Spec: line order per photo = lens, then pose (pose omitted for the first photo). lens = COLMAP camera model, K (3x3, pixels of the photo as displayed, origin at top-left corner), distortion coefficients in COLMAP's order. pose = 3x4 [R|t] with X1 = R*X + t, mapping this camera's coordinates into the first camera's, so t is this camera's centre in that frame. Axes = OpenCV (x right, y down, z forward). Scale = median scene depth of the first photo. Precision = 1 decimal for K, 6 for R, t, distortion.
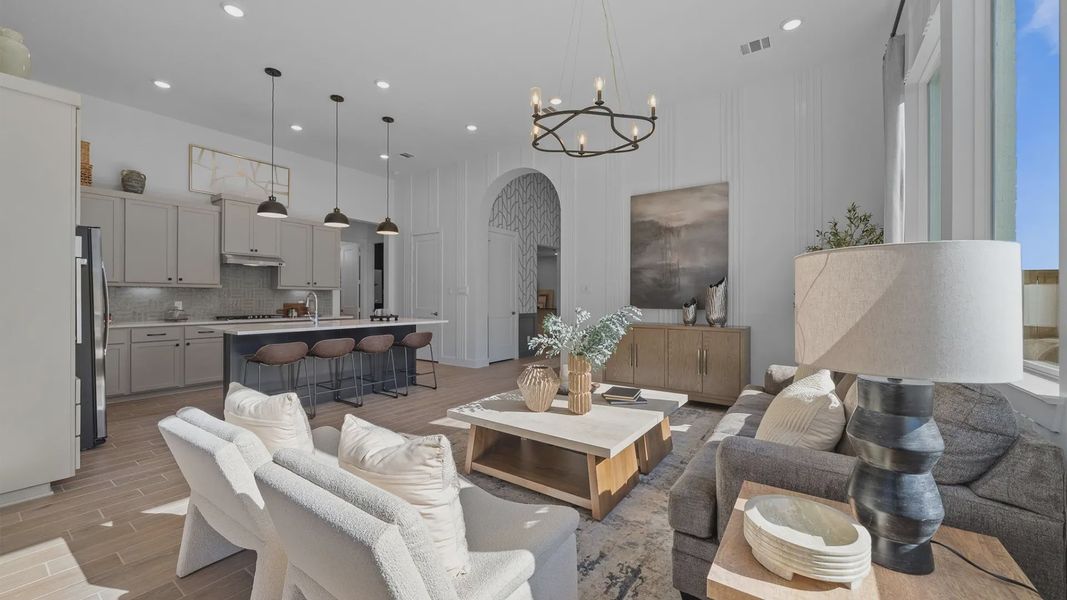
lens RADIAL K [[388.6, 0, 534.6], [0, 388.6, 304.9], [0, 0, 1]] dist [-0.001502, -0.000015]
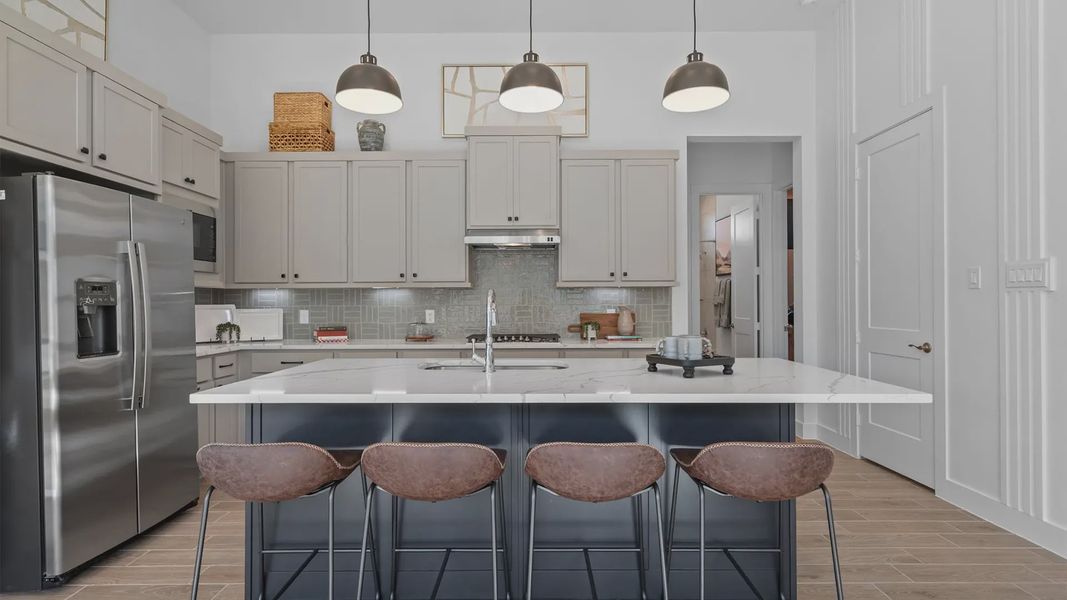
lens RADIAL K [[514.5, 0, 533.5], [0, 514.5, 300.0], [0, 0, 1]] dist [-0.004009, -0.000670]
pose [[0.561502, -0.011710, -0.827393, -0.098080], [-0.006978, 0.999797, -0.018886, -0.009718], [0.827446, 0.016378, 0.561306, 0.616116]]
